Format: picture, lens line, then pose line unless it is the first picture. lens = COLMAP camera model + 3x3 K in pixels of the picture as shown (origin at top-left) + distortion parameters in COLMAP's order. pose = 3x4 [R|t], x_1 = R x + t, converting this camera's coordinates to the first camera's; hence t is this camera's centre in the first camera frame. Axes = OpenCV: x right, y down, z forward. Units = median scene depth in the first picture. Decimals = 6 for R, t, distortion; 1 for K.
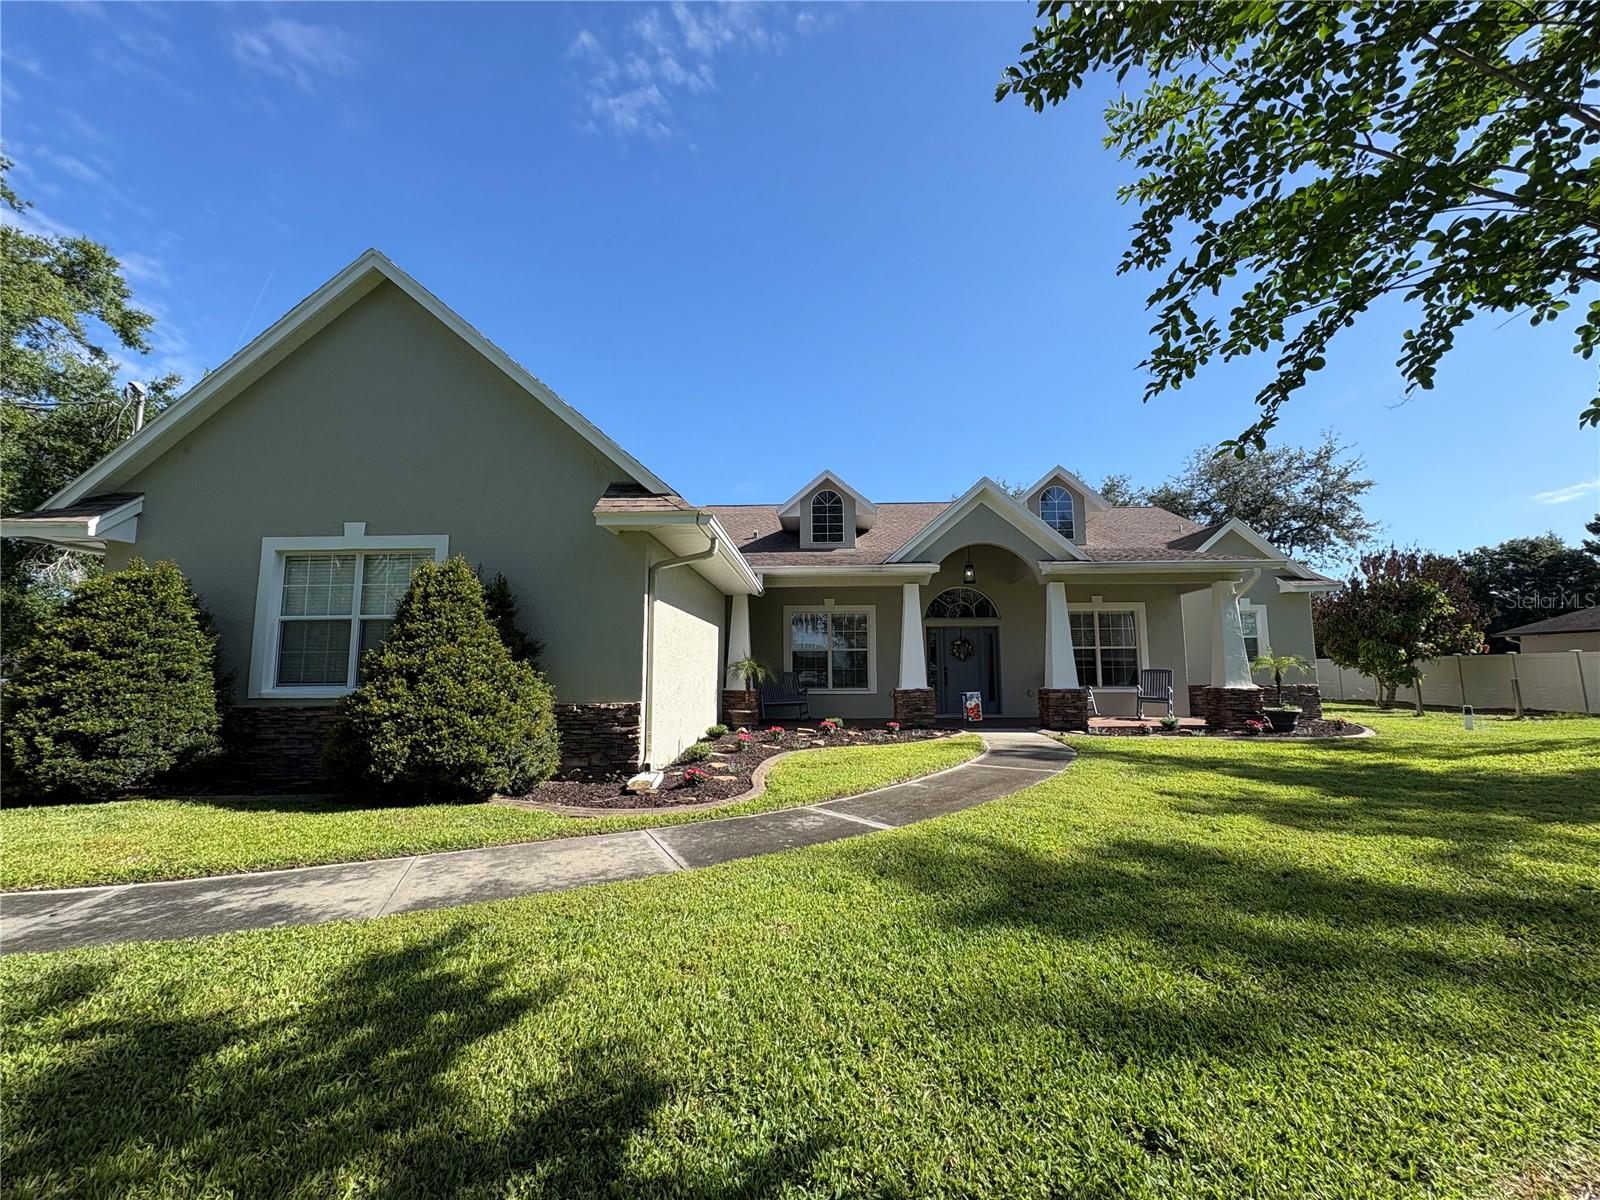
lens RADIAL K [[643.5, 0, 801.2], [0, 643.5, 597.0], [0, 0, 1]] dist [-0.002474, -0.000009]
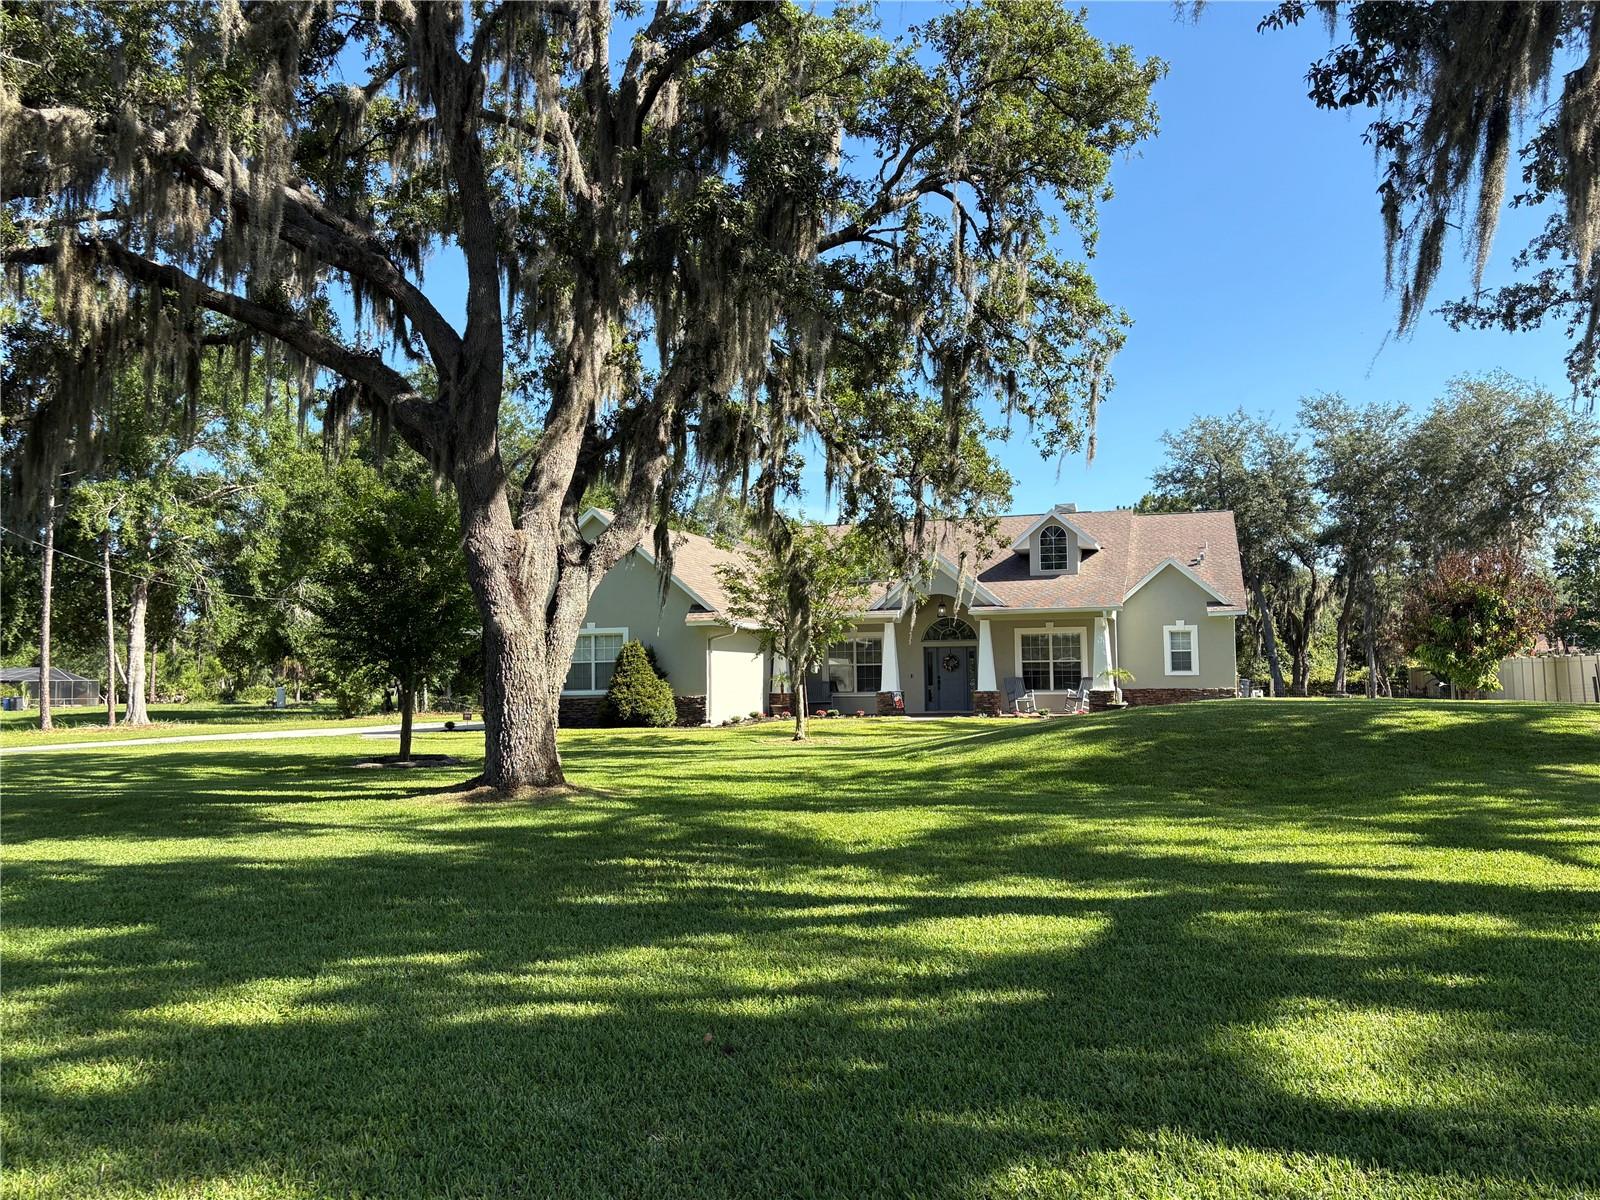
lens RADIAL K [[1316.6, 0, 798.4], [0, 1316.6, 603.9], [0, 0, 1]] dist [-0.003176, -0.000952]
pose [[0.971616, -0.021952, -0.235542, 0.712144], [0.036412, 0.997697, 0.057220, -0.255208], [0.233743, -0.064173, 0.970178, -2.093329]]
